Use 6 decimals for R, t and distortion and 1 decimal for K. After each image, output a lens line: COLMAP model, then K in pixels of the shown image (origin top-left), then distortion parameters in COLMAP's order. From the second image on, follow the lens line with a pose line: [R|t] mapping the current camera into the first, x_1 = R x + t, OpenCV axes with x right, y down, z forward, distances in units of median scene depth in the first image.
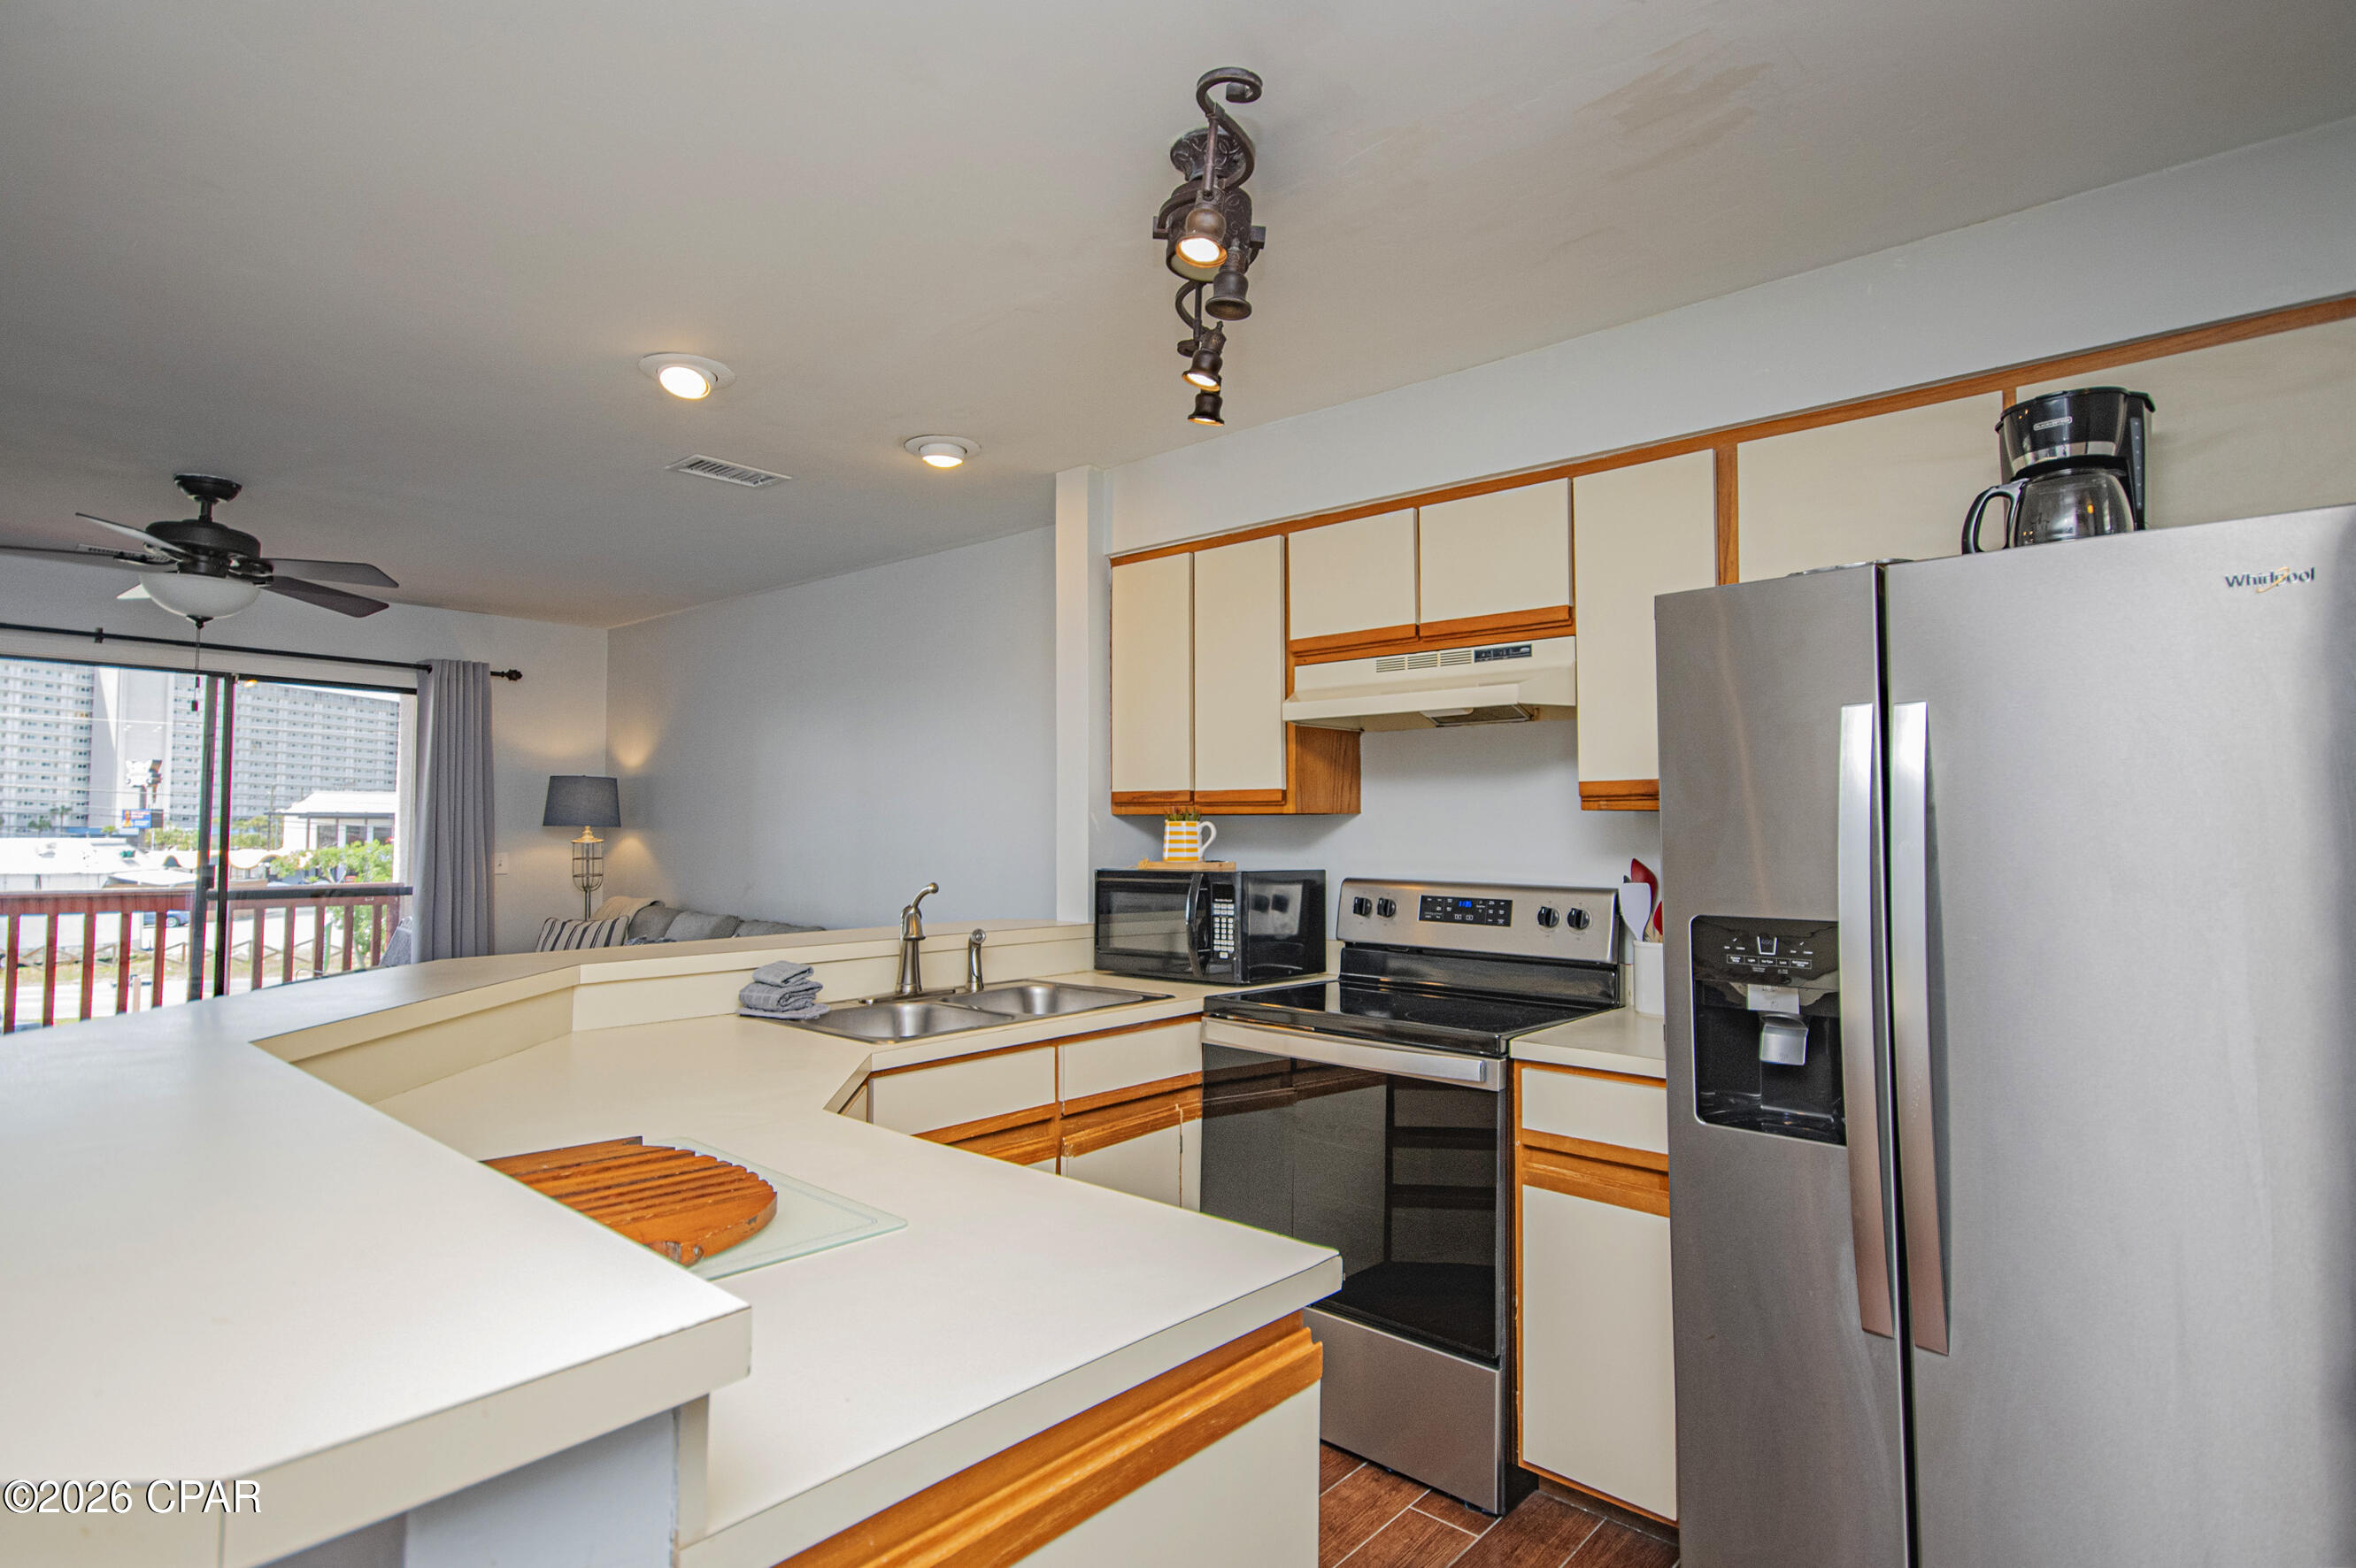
lens RADIAL K [[1198.0, 0, 1178.0], [0, 1198.0, 784.0], [0, 0, 1]] dist [0.000140, 0.000134]
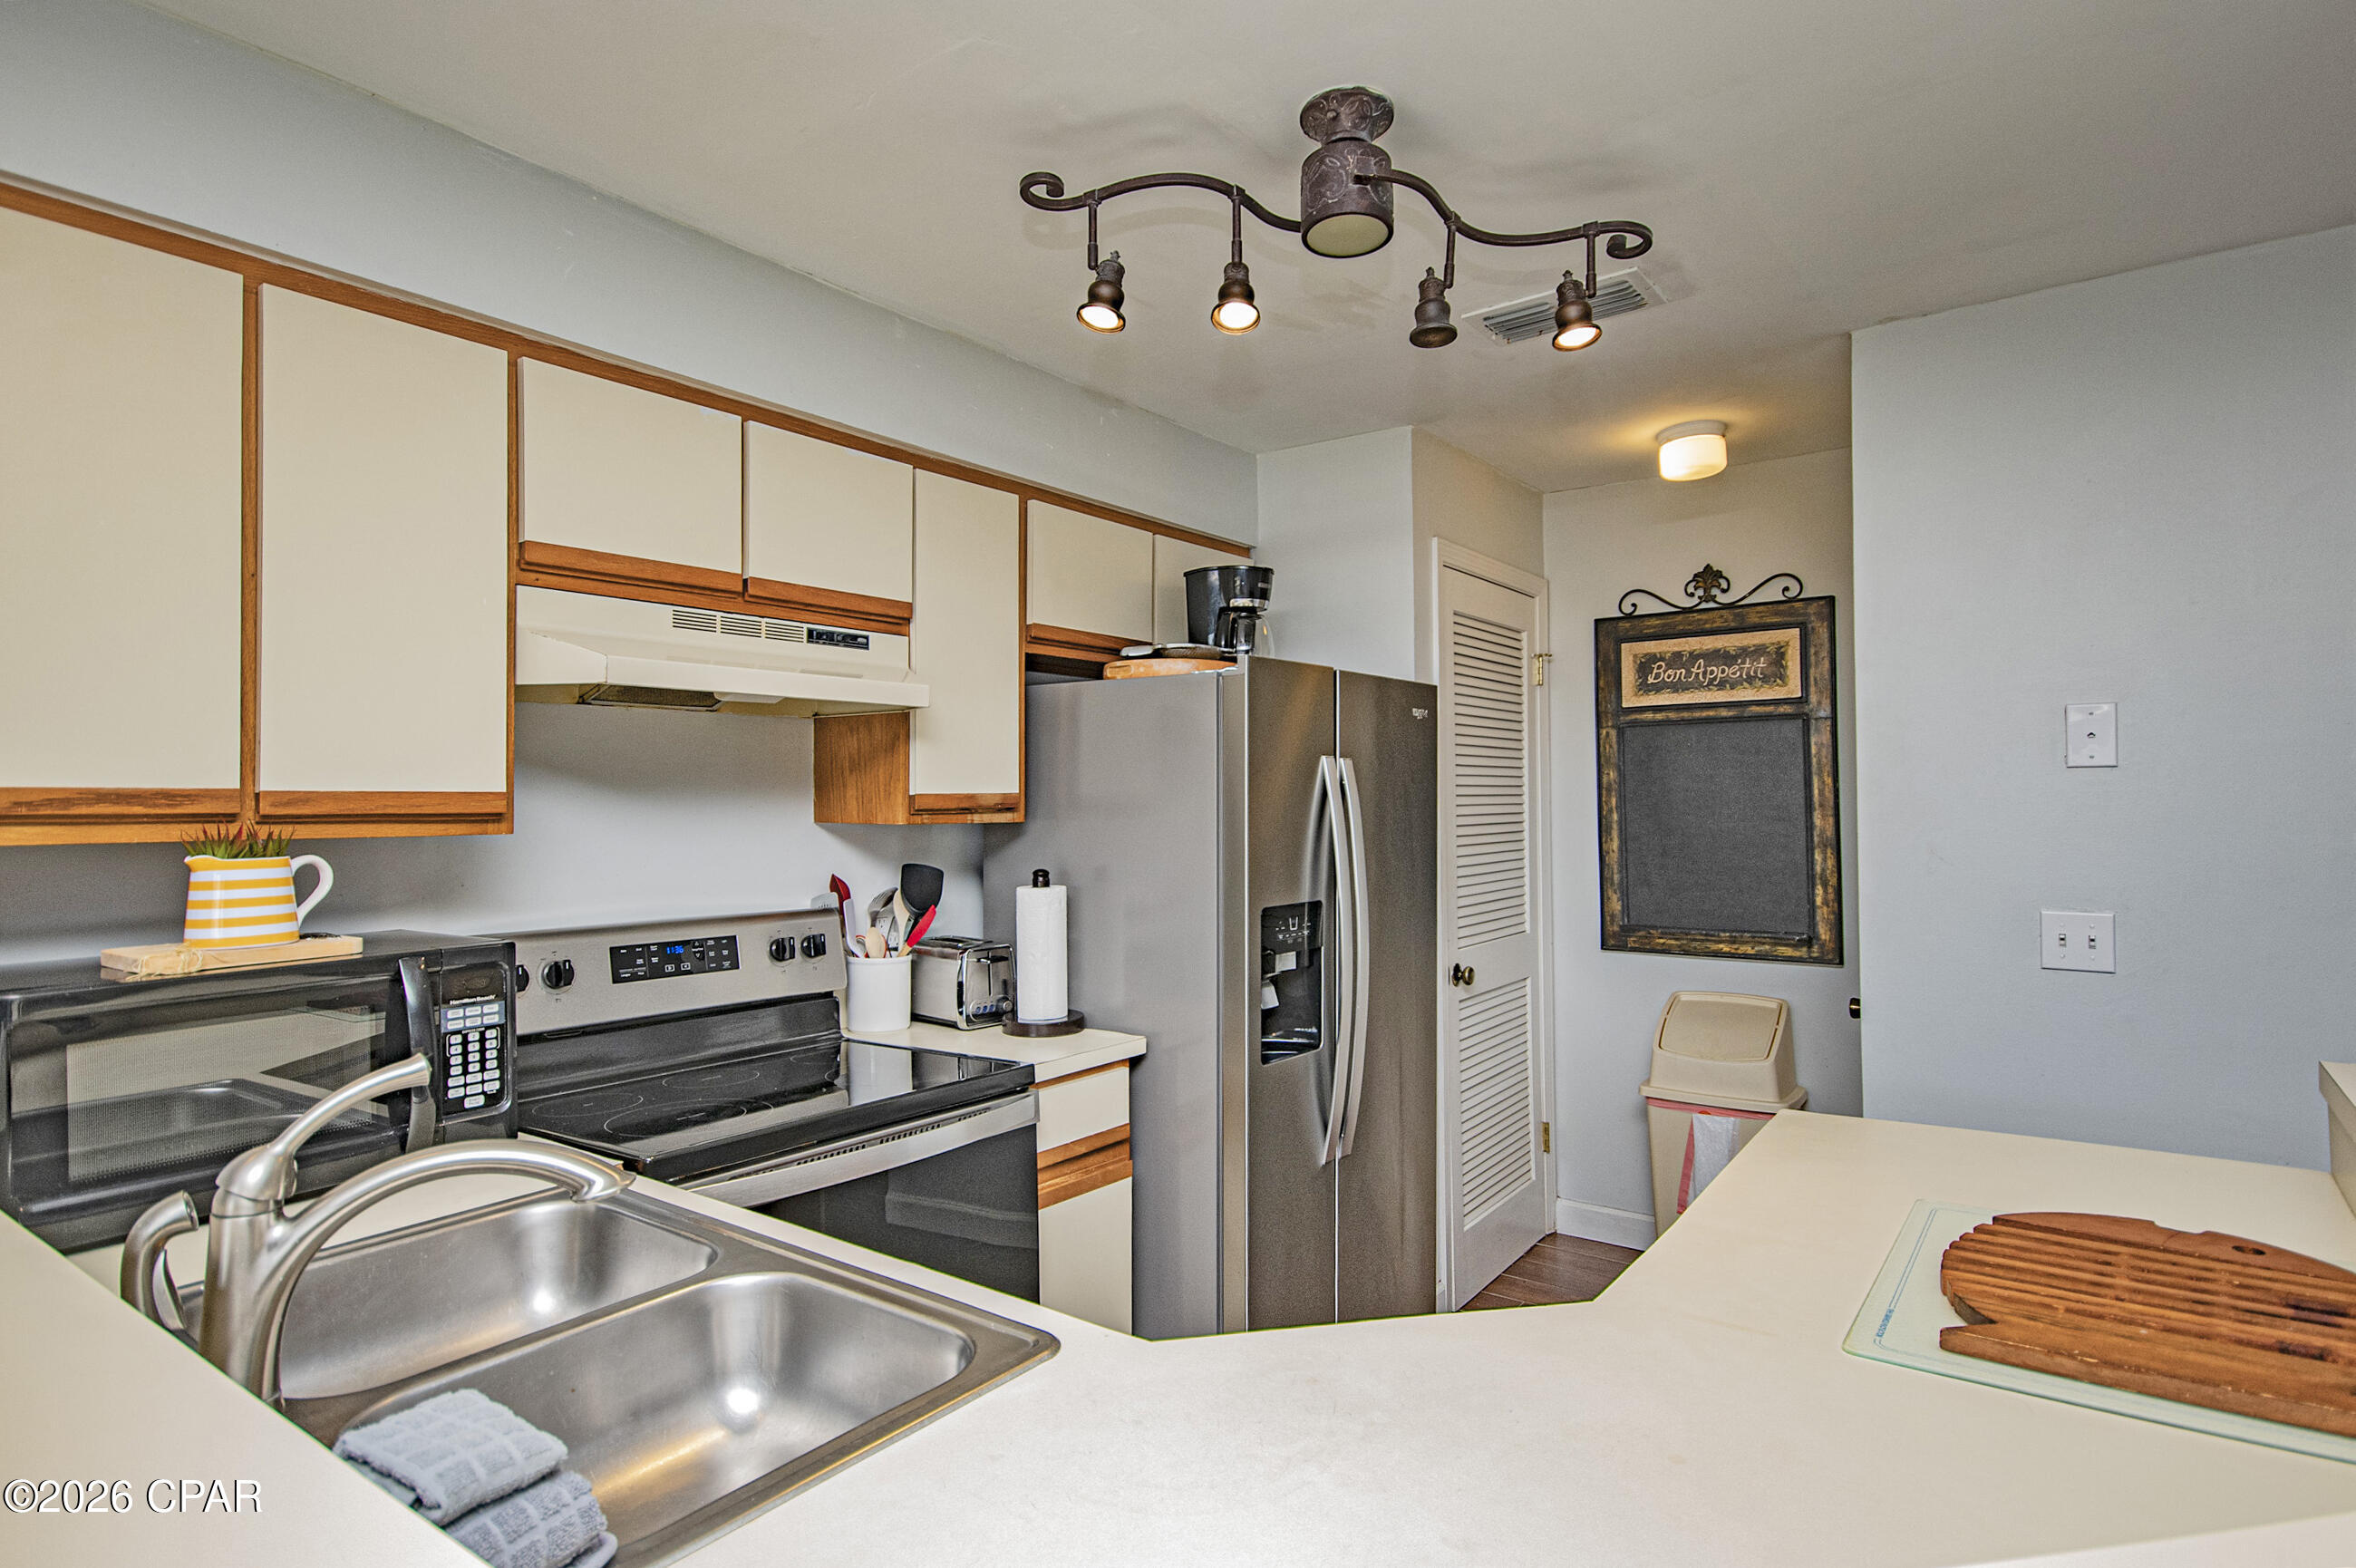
lens RADIAL K [[1198.1, 0, 1178.0], [0, 1198.1, 784.0], [0, 0, 1]] dist [0.000140, 0.000134]
pose [[-0.075348, 0.014420, 0.997053, -0.533607], [-0.028569, 0.999454, -0.016614, 0.000167], [-0.996748, -0.029737, -0.074895, 0.748548]]
